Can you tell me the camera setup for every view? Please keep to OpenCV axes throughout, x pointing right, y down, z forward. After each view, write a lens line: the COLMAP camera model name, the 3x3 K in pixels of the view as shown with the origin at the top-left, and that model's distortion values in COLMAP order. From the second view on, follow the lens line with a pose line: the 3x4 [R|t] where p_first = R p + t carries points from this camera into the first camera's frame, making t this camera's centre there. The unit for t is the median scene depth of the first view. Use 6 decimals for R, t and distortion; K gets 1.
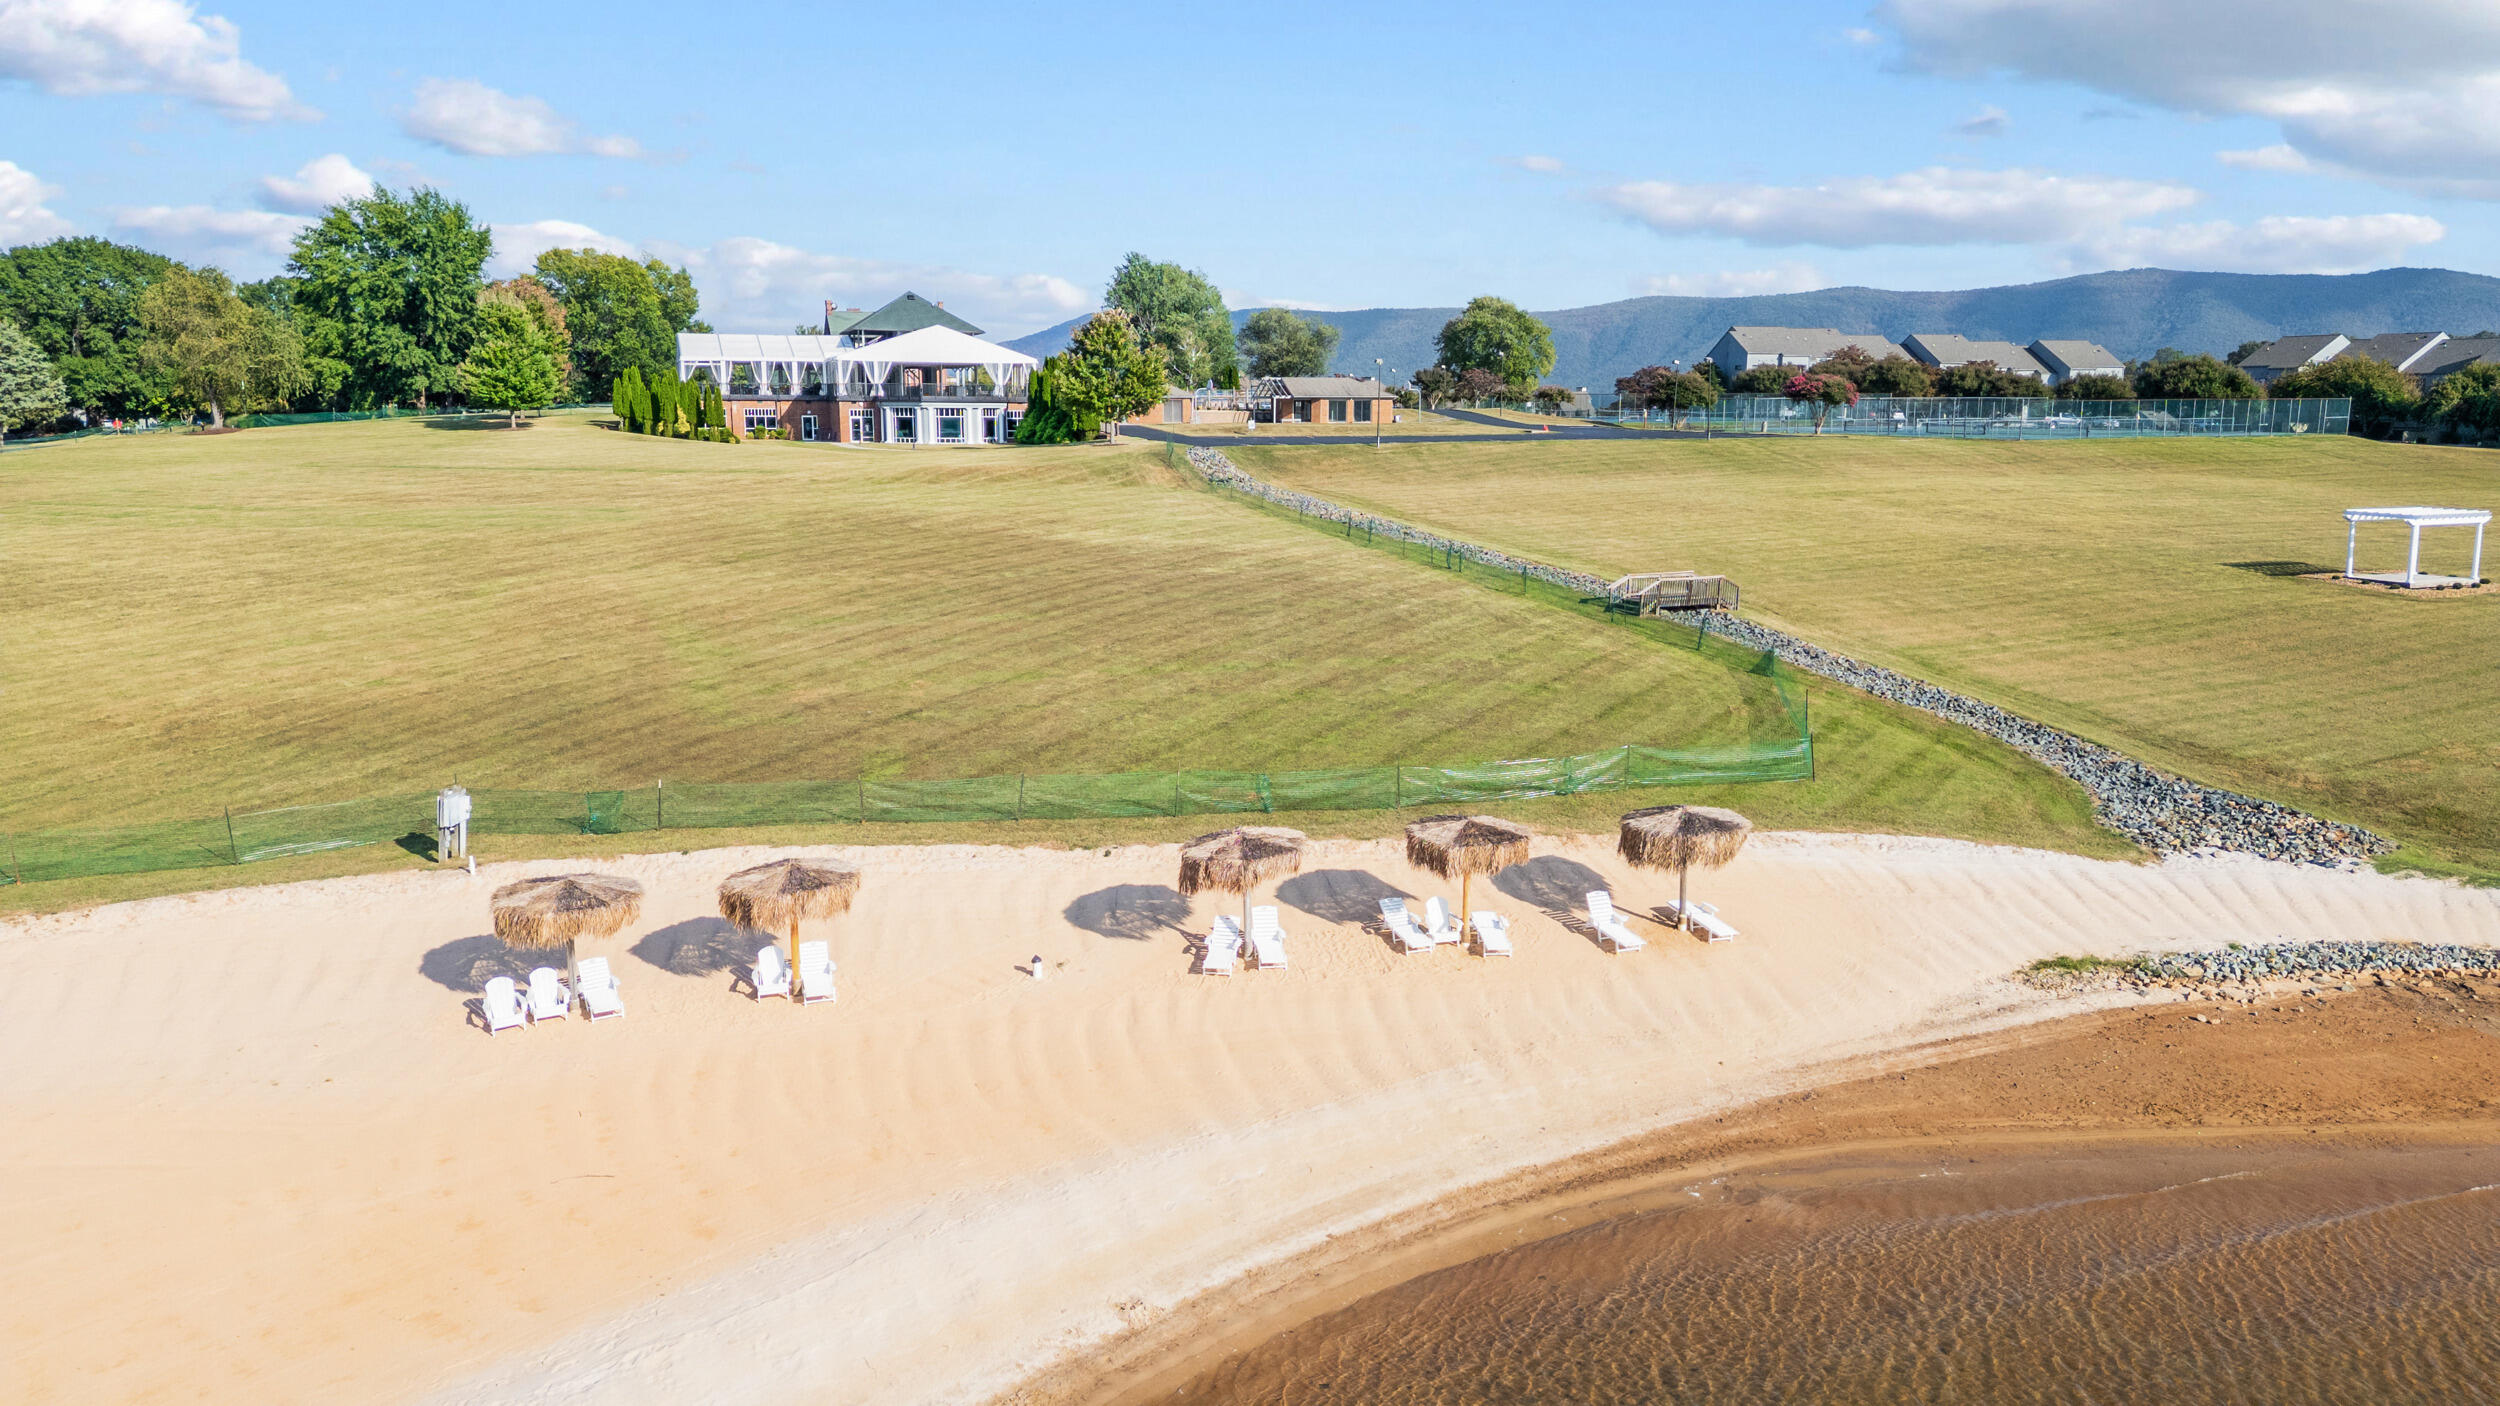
lens RADIAL K [[1750.0, 0, 1255.1], [0, 1750.0, 707.5], [0, 0, 1]] dist [0.097015, -0.116778]
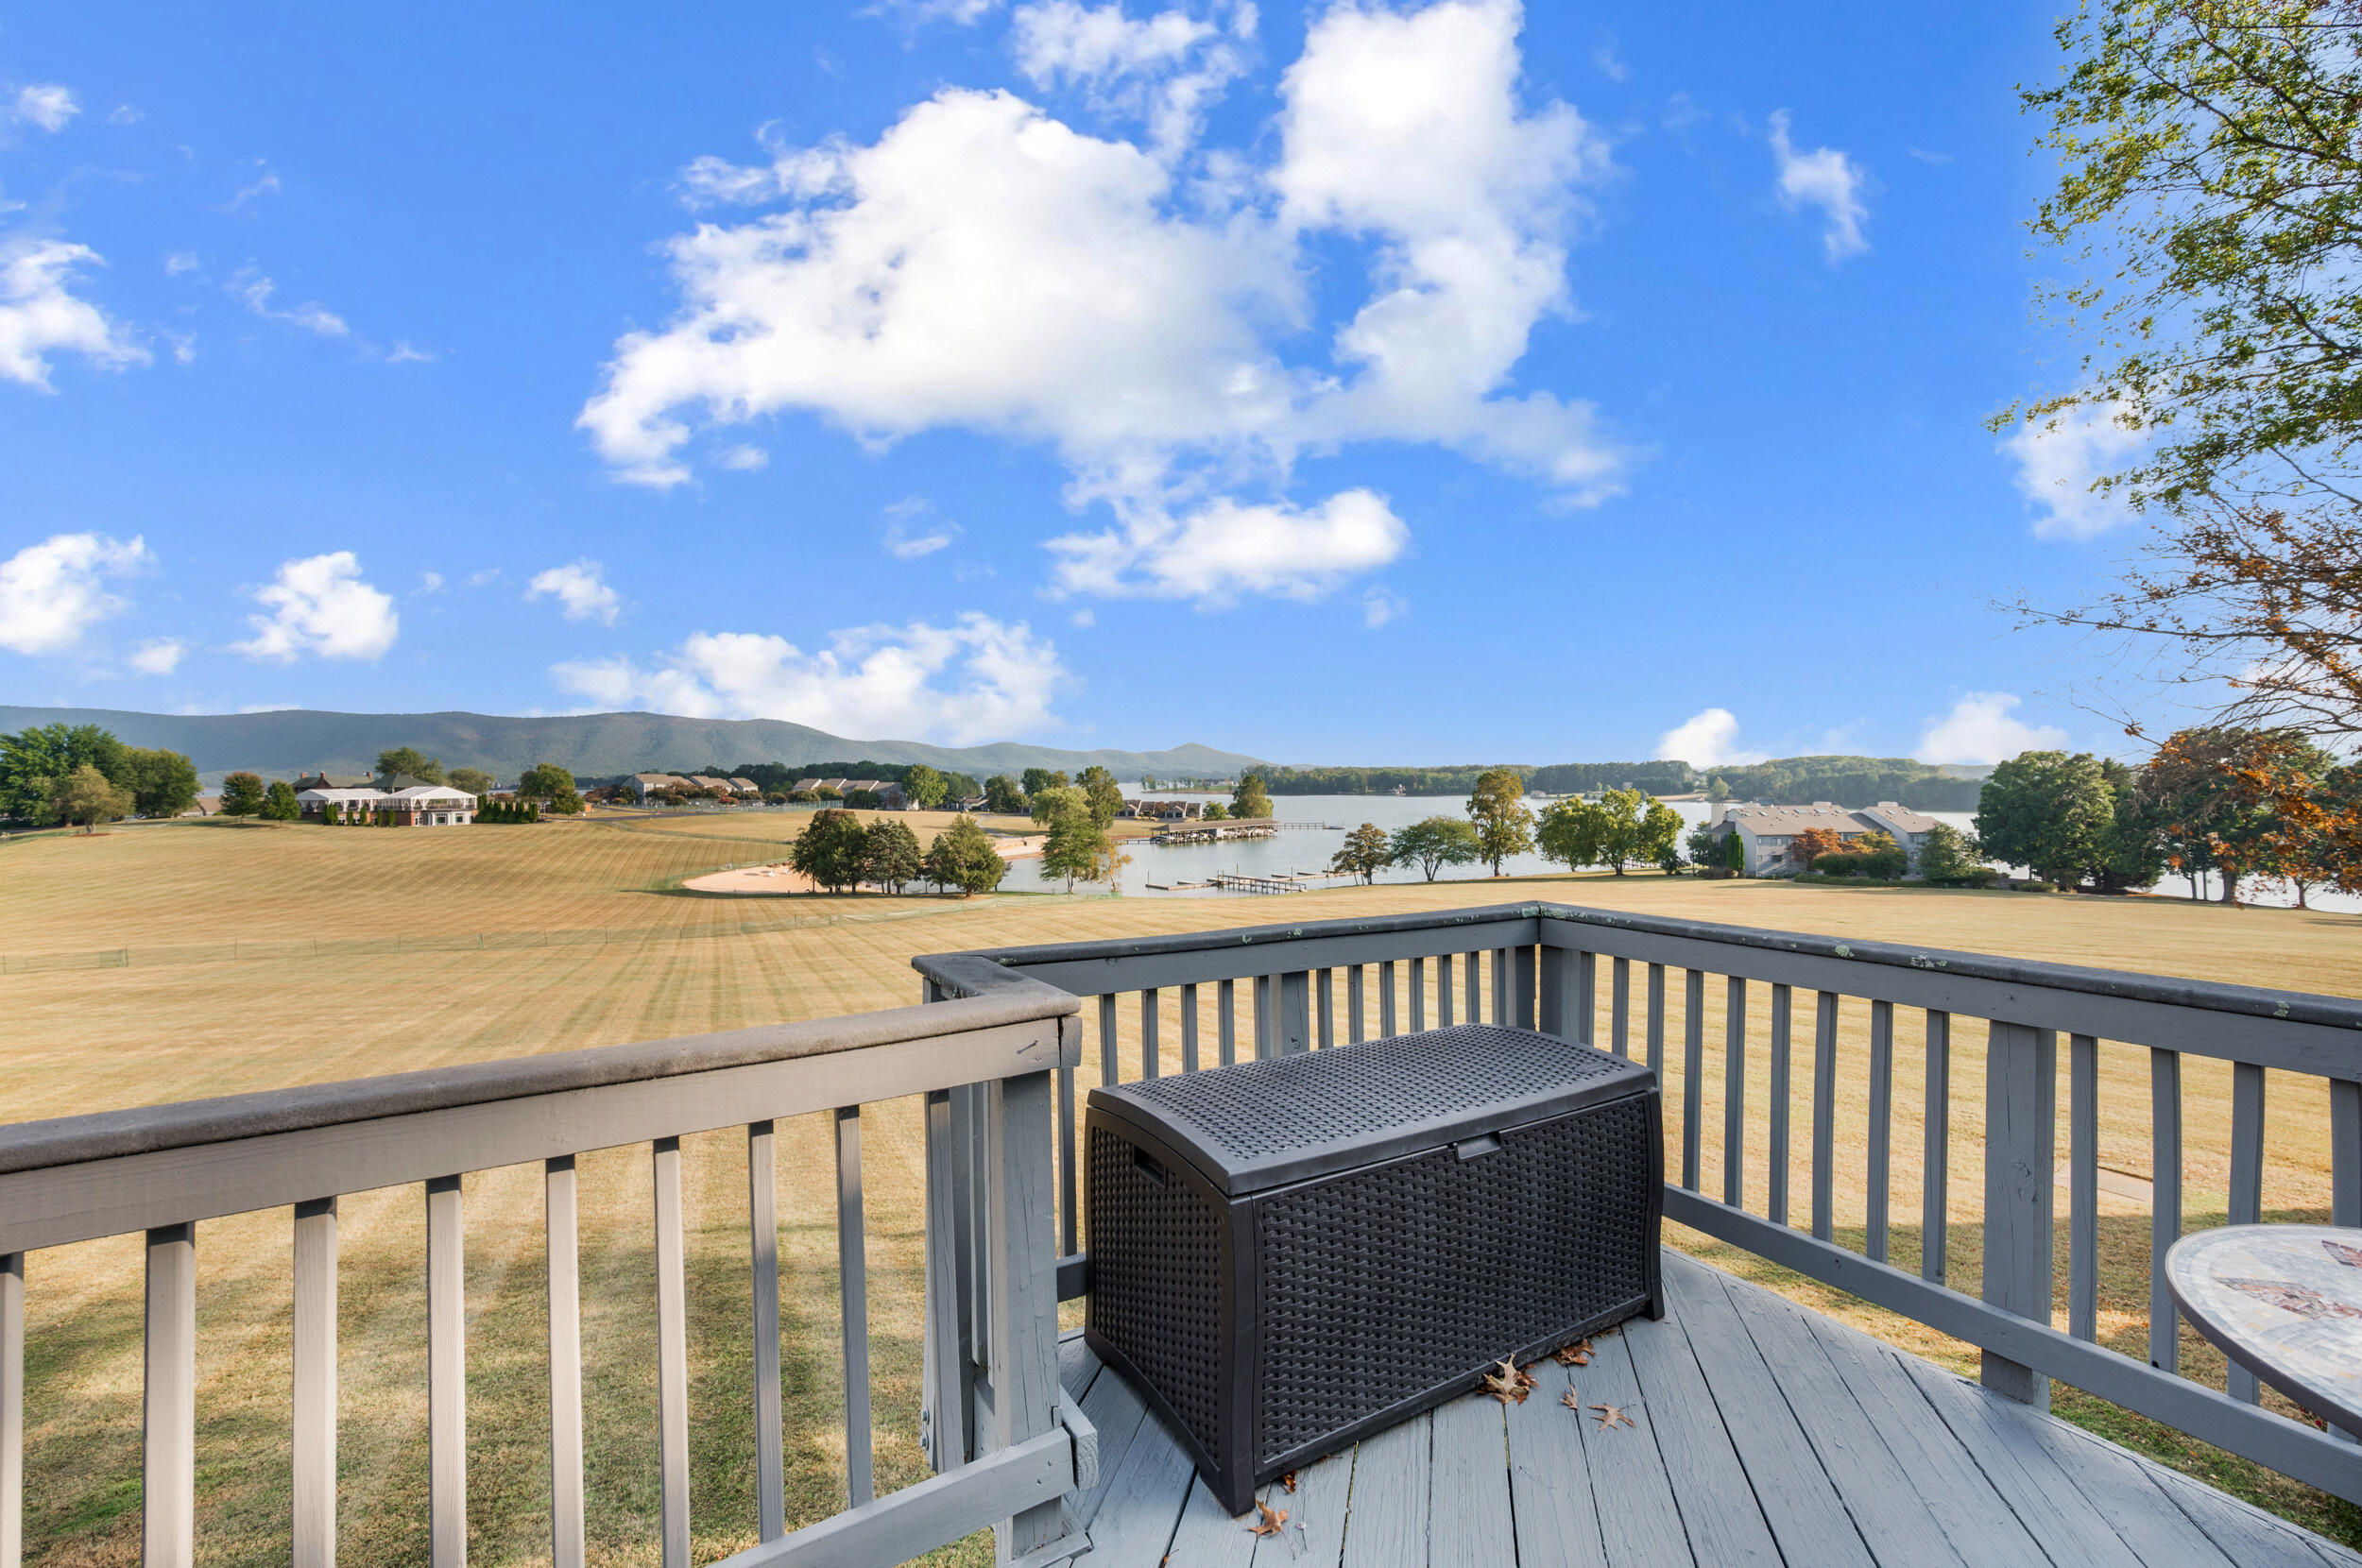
lens RADIAL K [[947.1, 0, 1187.6], [0, 947.1, 783.9], [0, 0, 1]] dist [-0.001066, -0.000683]
pose [[0.553592, -0.011085, 0.832714, -0.801554], [0.146823, 0.985548, -0.084490, 0.102401], [-0.819743, 0.169034, 0.547219, -0.919364]]
